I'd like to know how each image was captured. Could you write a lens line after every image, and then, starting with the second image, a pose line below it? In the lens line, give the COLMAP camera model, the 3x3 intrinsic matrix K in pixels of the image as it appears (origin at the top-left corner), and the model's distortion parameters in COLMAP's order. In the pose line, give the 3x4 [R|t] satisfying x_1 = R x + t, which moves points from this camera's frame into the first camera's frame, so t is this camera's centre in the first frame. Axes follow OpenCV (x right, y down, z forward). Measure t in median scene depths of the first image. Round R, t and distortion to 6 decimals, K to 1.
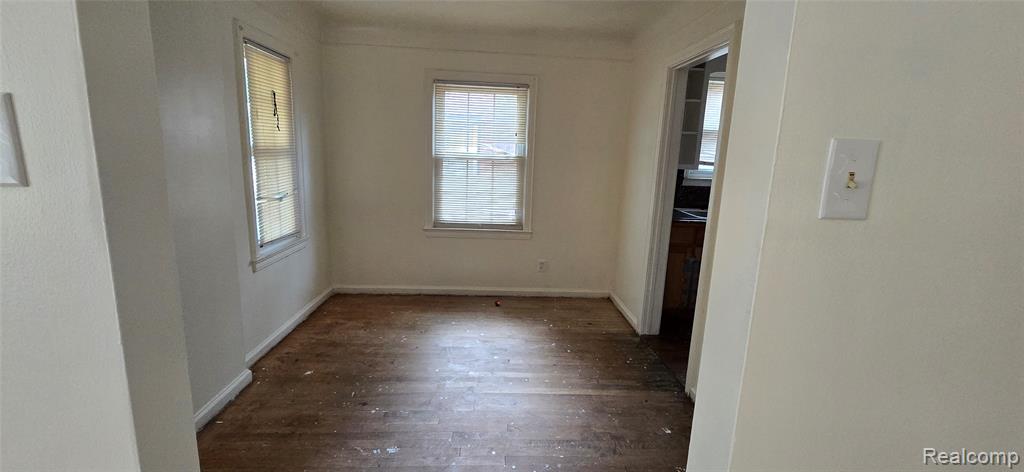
lens RADIAL K [[419.1, 0, 511.1], [0, 419.1, 233.8], [0, 0, 1]] dist [-0.003493, -0.000041]
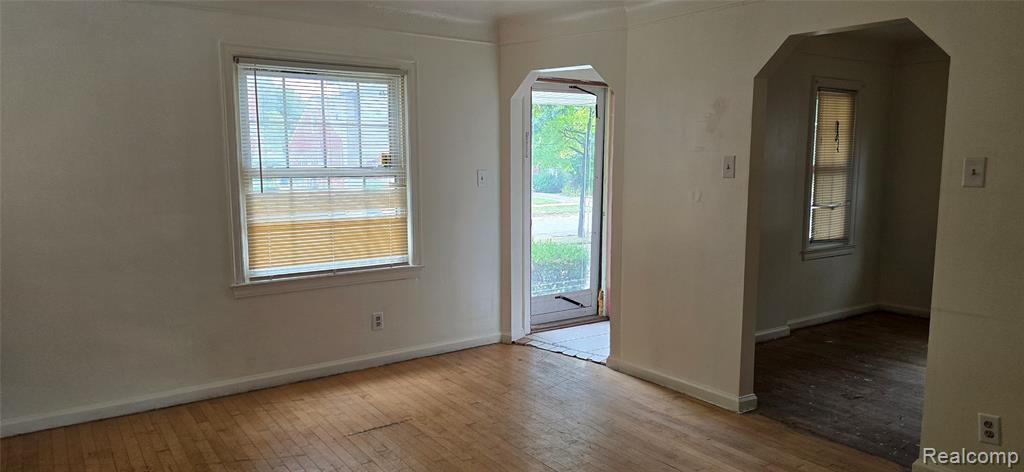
lens RADIAL K [[678.9, 0, 505.5], [0, 678.9, 242.7], [0, 0, 1]] dist [-0.000757, -0.008945]
pose [[0.515921, 0.065178, -0.854153, 0.653363], [-0.141088, 0.989950, -0.009680, 0.171470], [0.844937, 0.125505, 0.519932, -0.818679]]
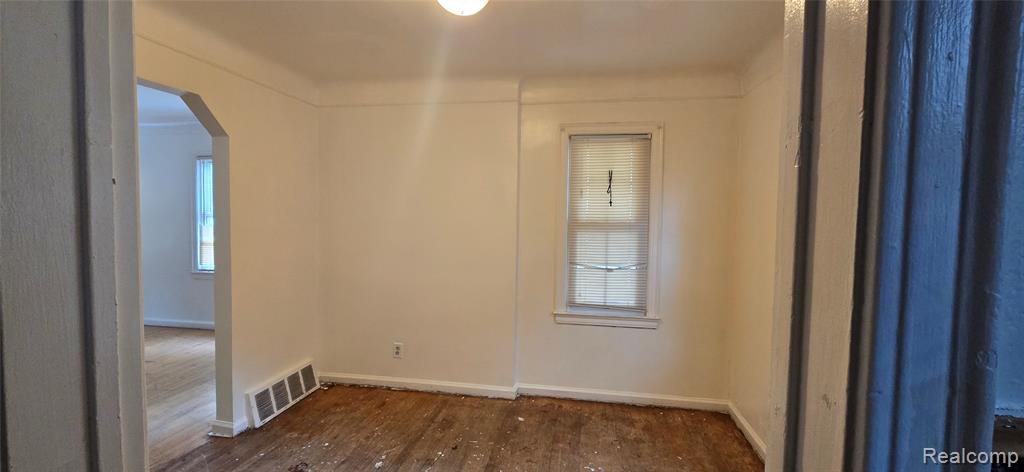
lens RADIAL K [[419.1, 0, 516.2], [0, 419.1, 227.9], [0, 0, 1]] dist [-0.003493, -0.000041]
pose [[-0.214536, -0.002823, -0.976712, 0.535795], [-0.205734, 0.977691, 0.042364, -0.184505], [0.954803, 0.210032, -0.210330, 0.986693]]
